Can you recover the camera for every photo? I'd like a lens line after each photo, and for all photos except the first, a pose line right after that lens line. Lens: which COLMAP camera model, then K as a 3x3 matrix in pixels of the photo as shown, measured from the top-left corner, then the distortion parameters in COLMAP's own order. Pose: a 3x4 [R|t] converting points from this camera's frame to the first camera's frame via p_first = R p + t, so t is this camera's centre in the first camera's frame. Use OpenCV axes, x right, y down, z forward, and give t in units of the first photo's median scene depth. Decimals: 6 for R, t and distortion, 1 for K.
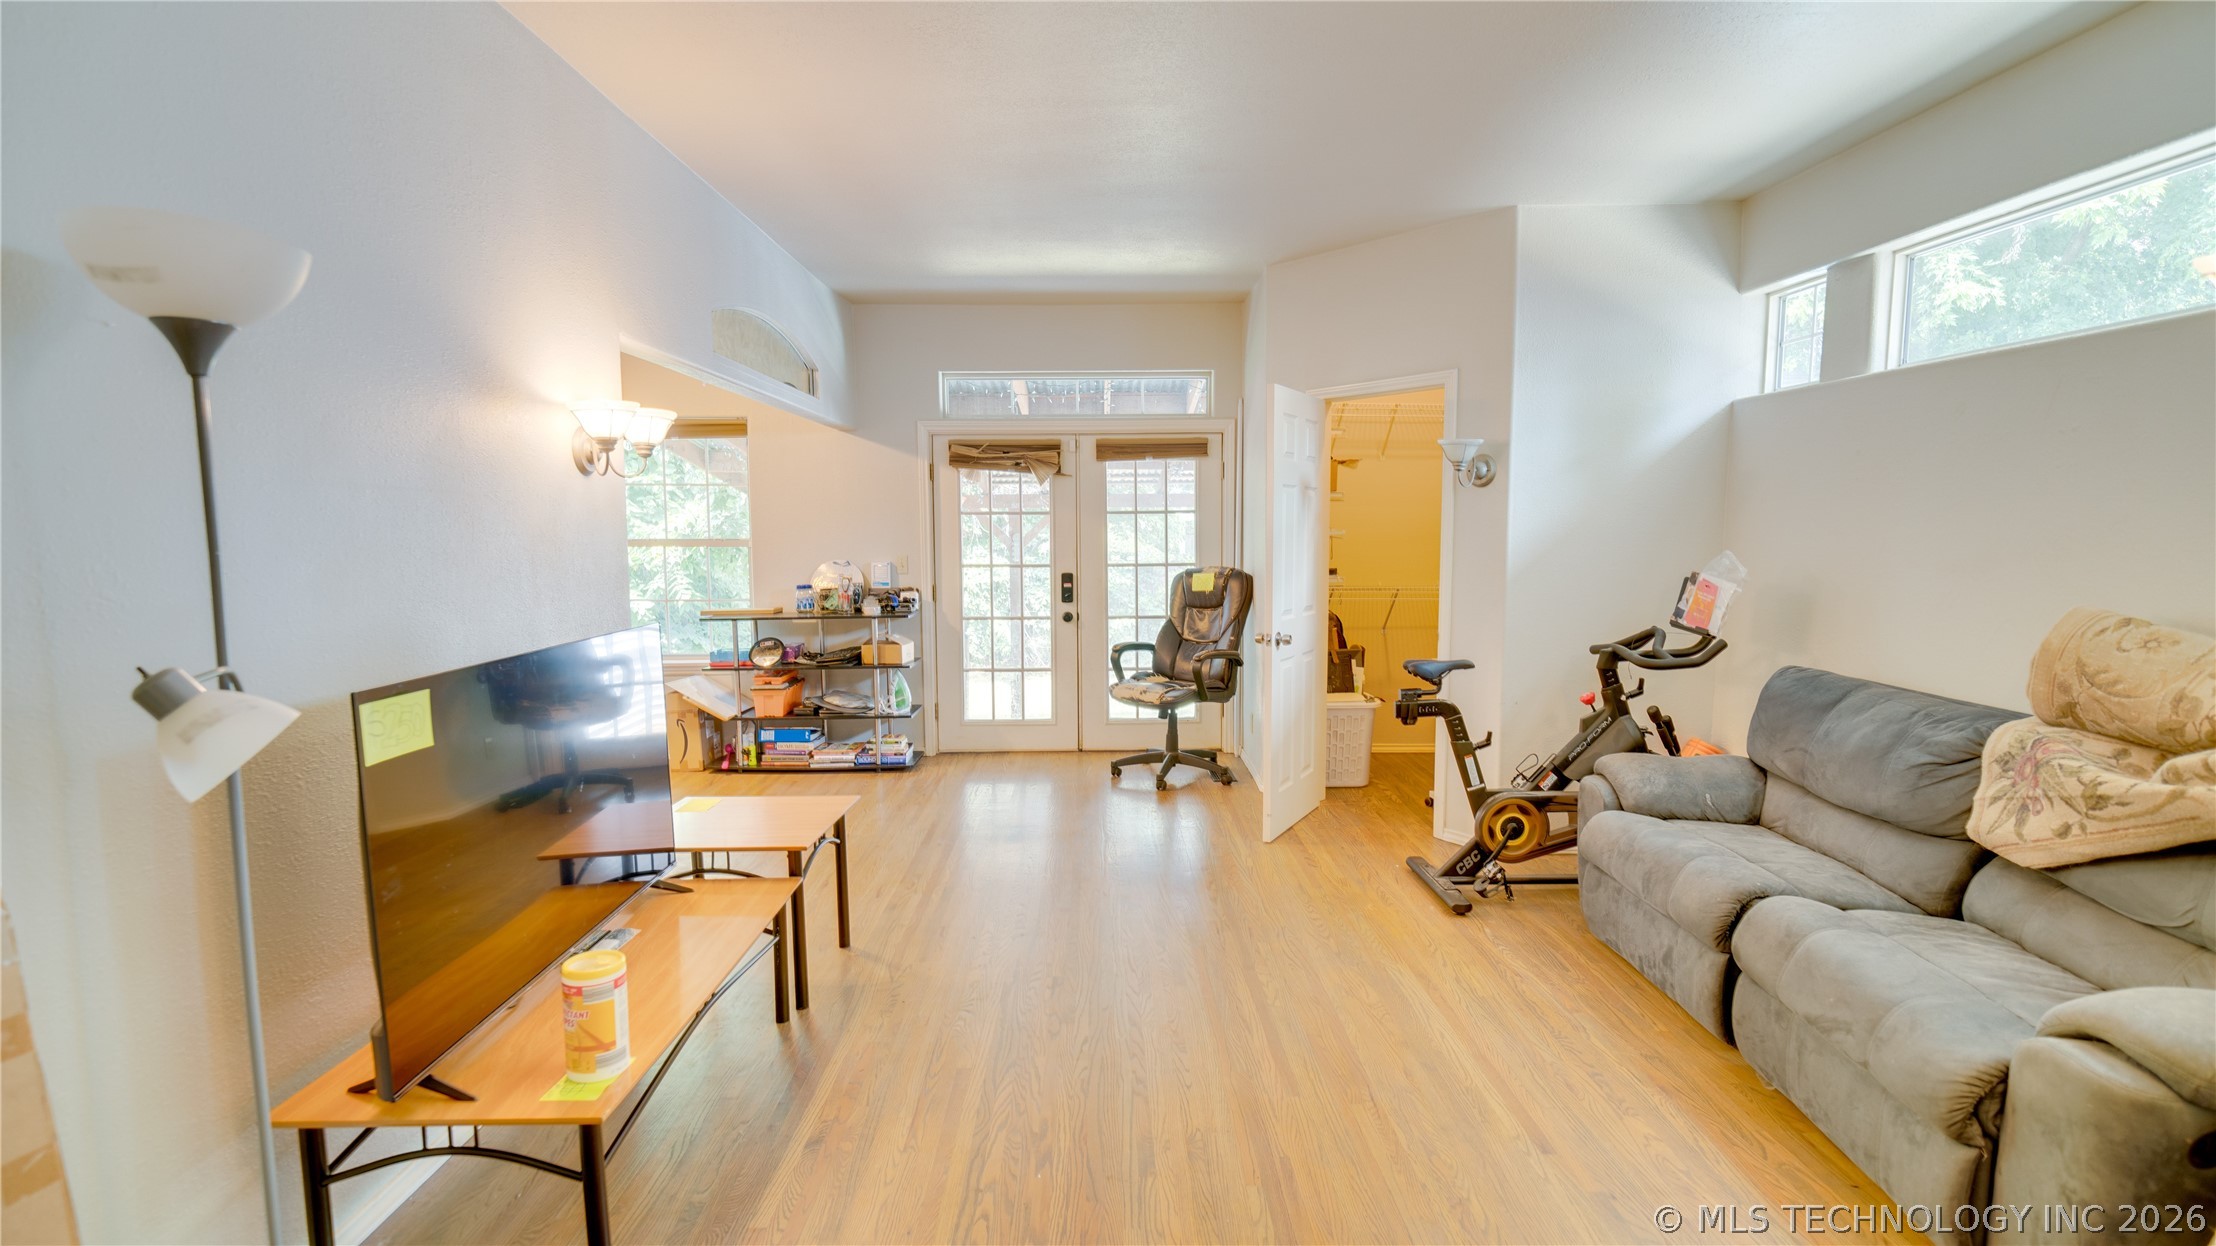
lens RADIAL K [[1053.3, 0, 1108.0], [0, 1053.3, 623.0], [0, 0, 1]] dist [0.000209, -0.000435]
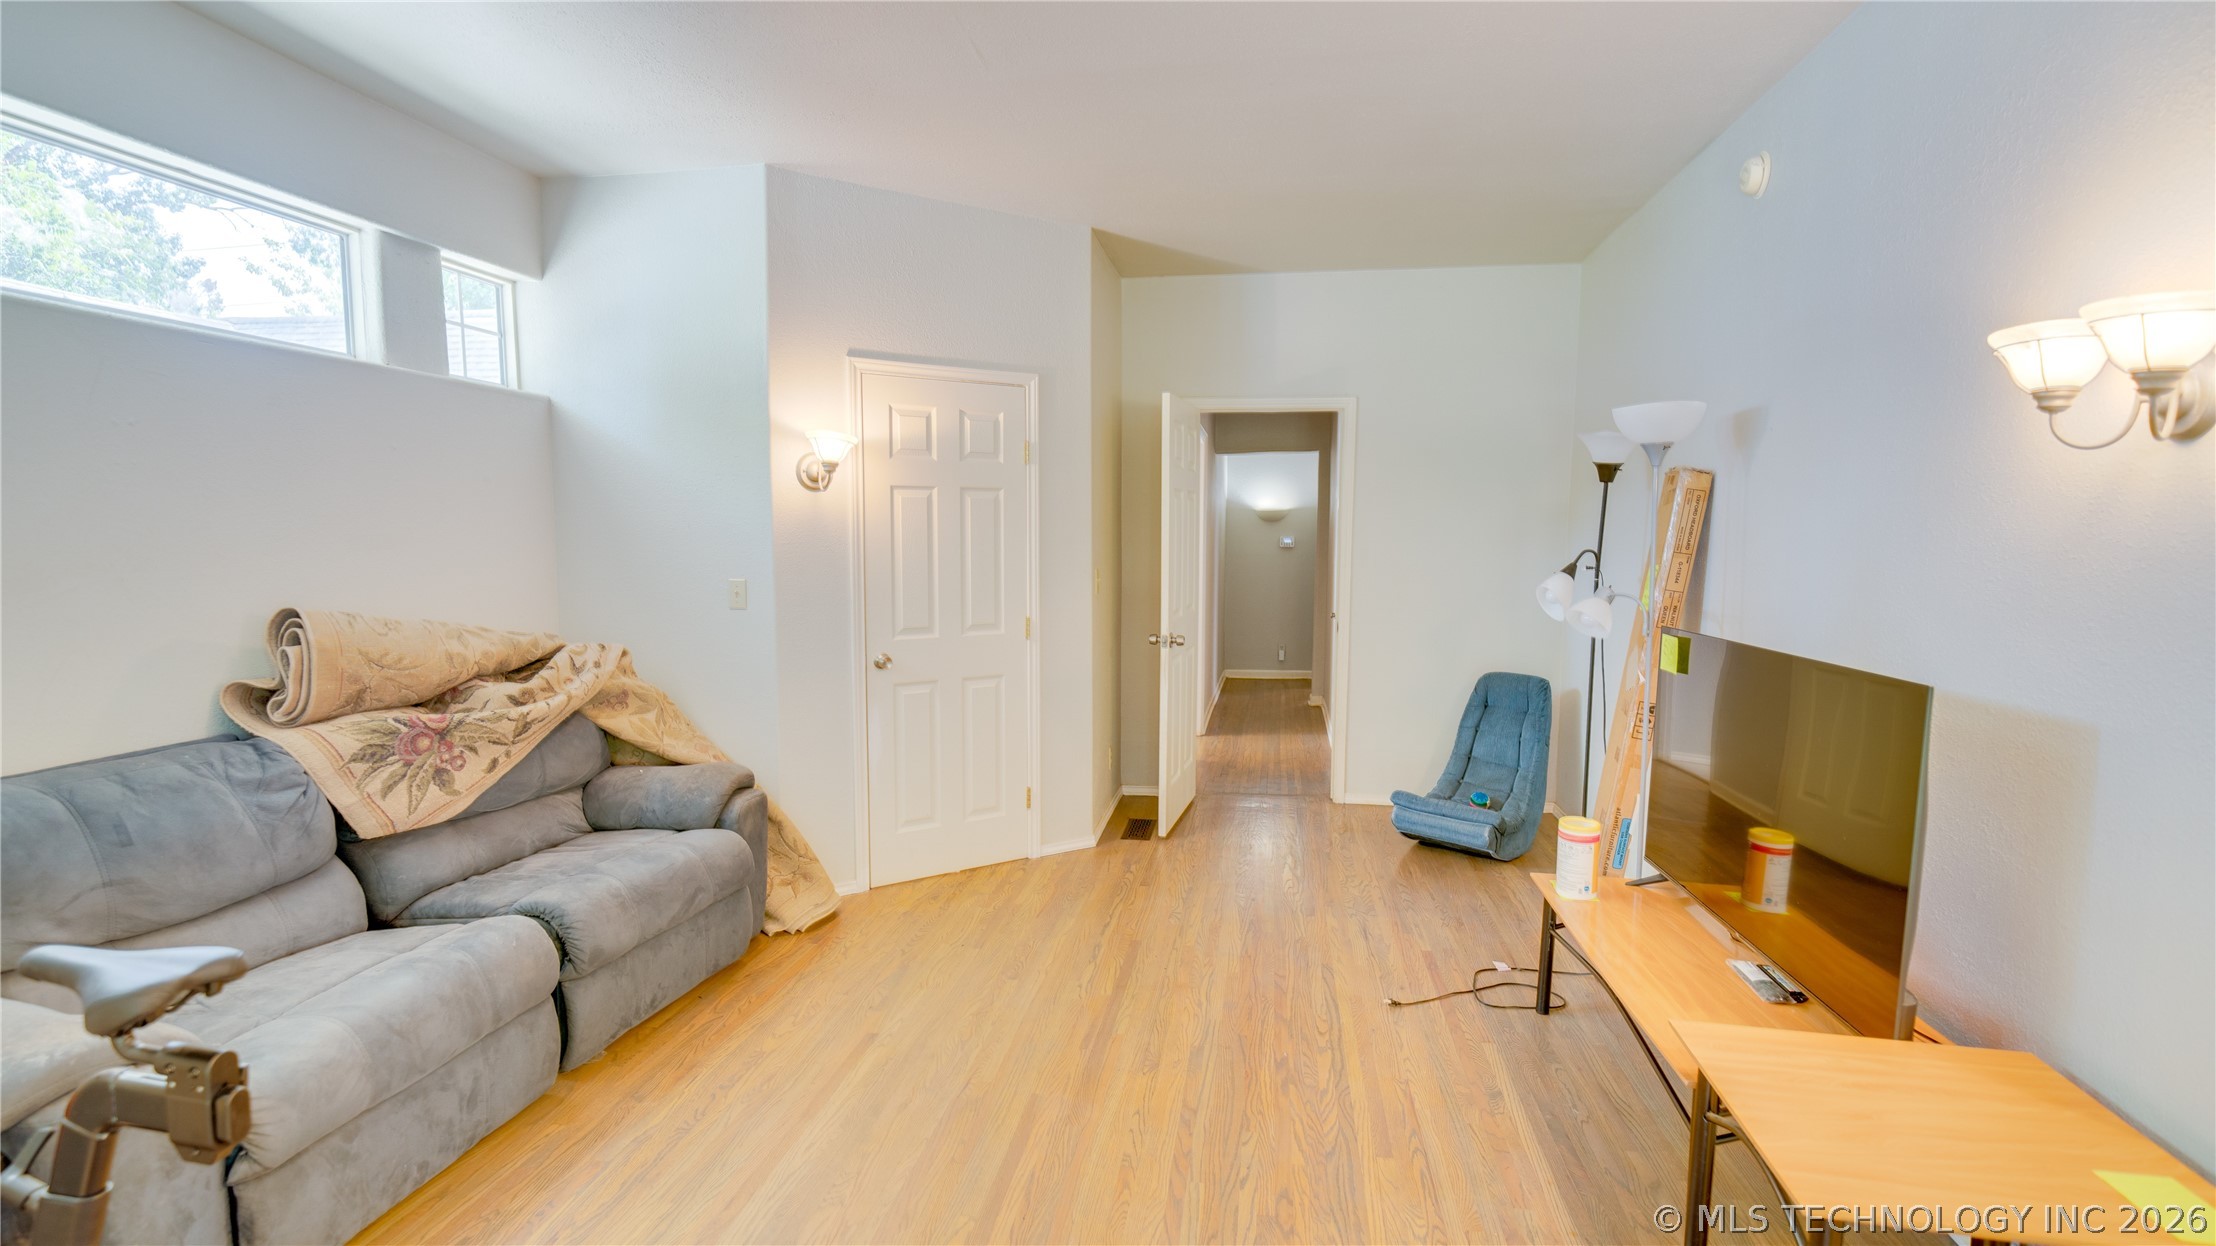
lens RADIAL K [[1053.3, 0, 1108.0], [0, 1053.3, 623.0], [0, 0, 1]] dist [0.000209, -0.000435]
pose [[-0.986129, -0.015699, 0.165239, -0.048115], [0.014432, 0.983637, 0.179581, -0.171173], [-0.165354, 0.179475, -0.969766, 1.810322]]
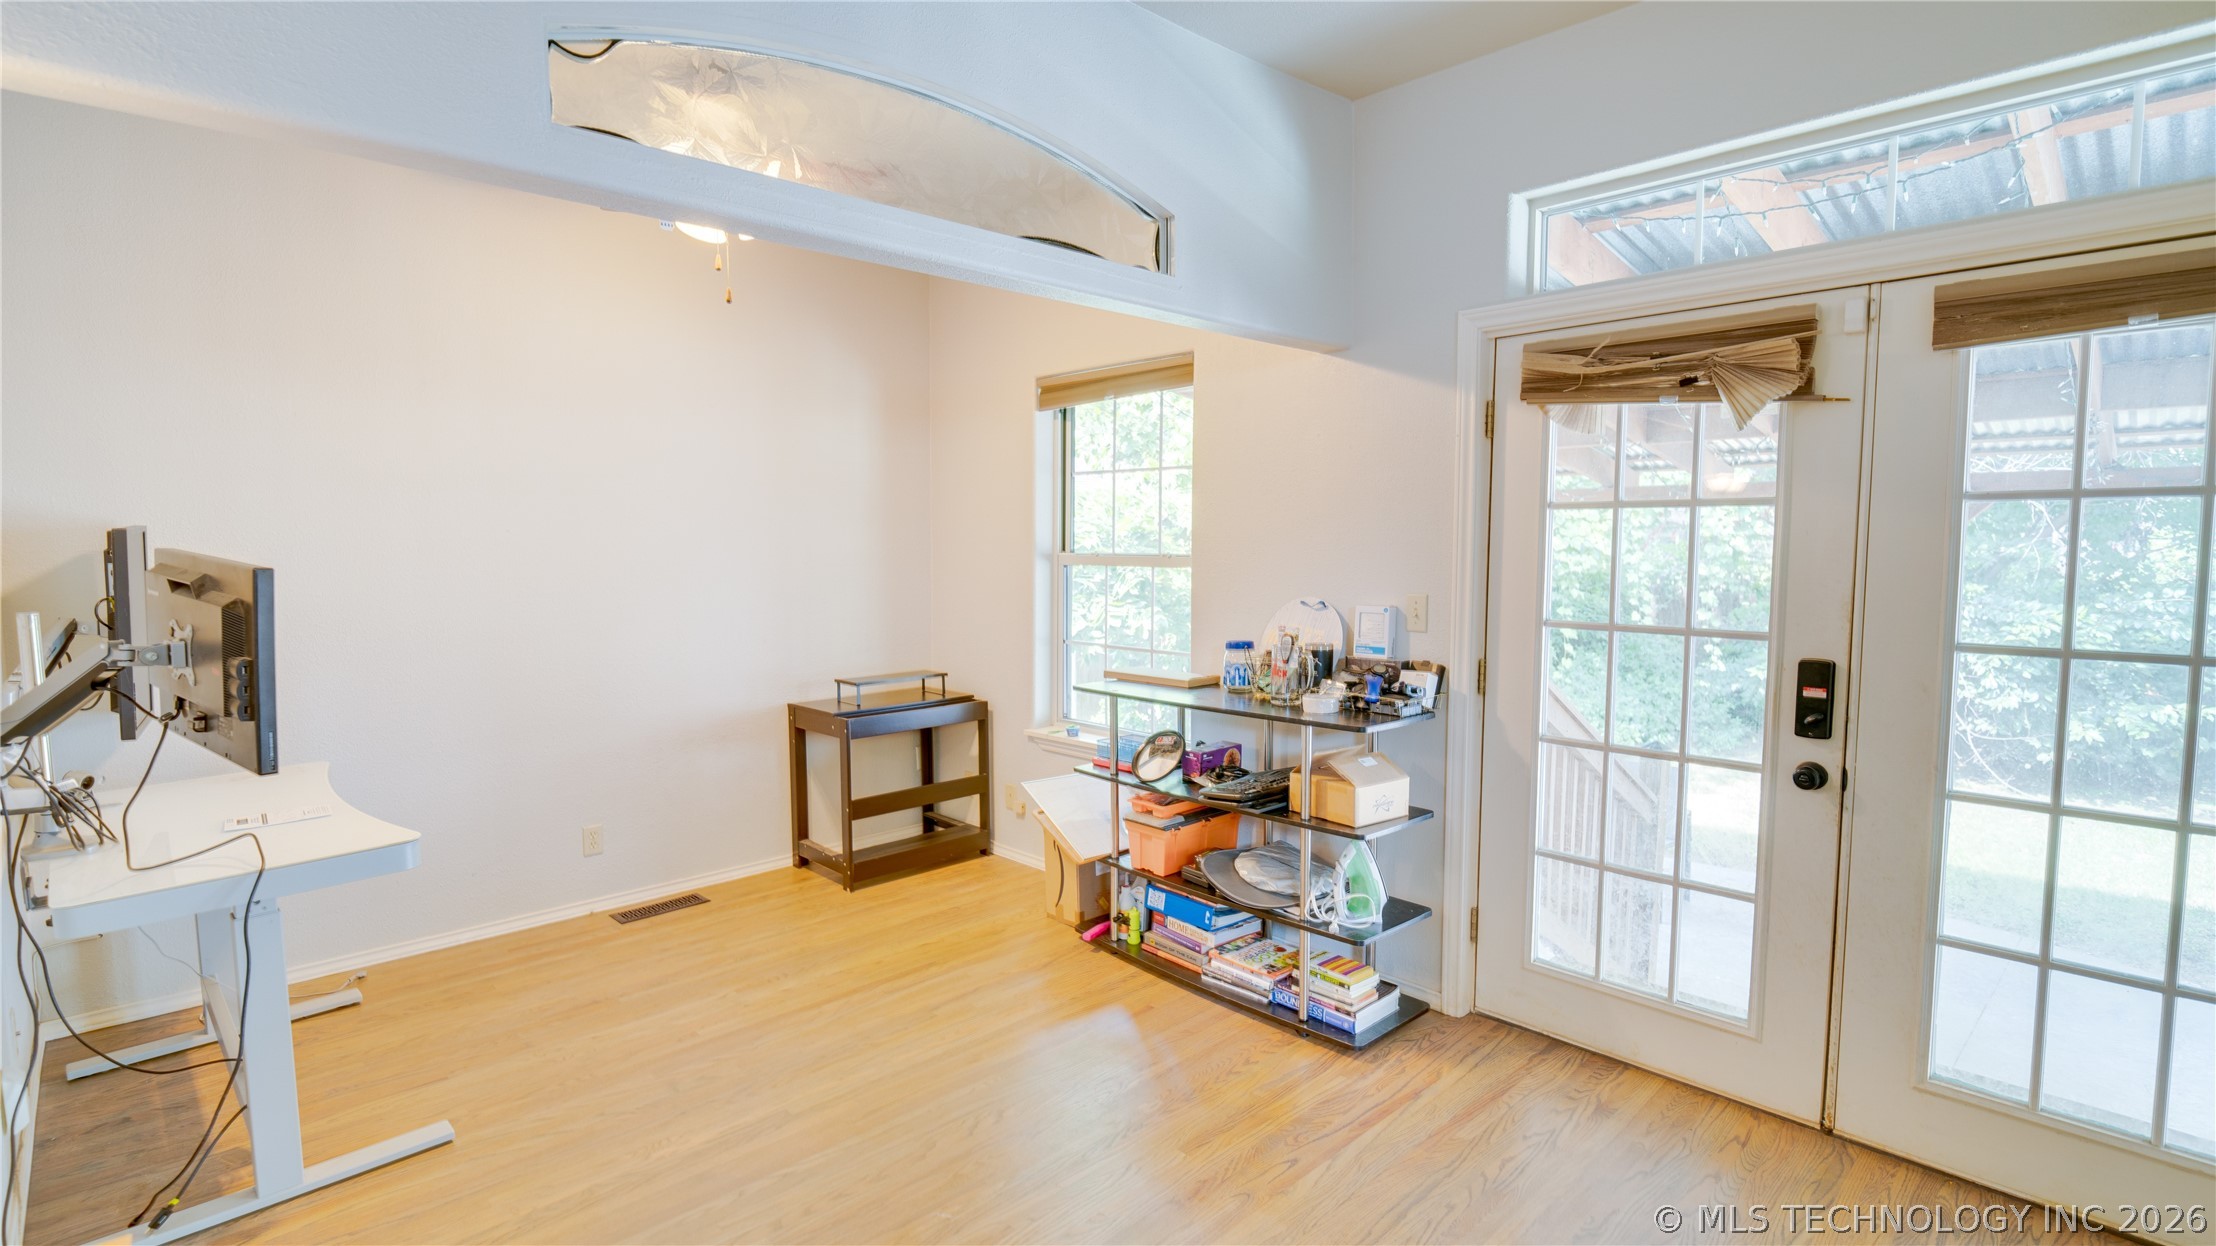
lens RADIAL K [[1053.3, 0, 1108.0], [0, 1053.3, 623.0], [0, 0, 1]] dist [0.000209, -0.000435]
pose [[0.671771, 0.065969, -0.737816, 0.069639], [-0.066107, 0.997391, 0.028989, -0.056127], [0.737803, 0.029301, 0.674380, 0.570020]]
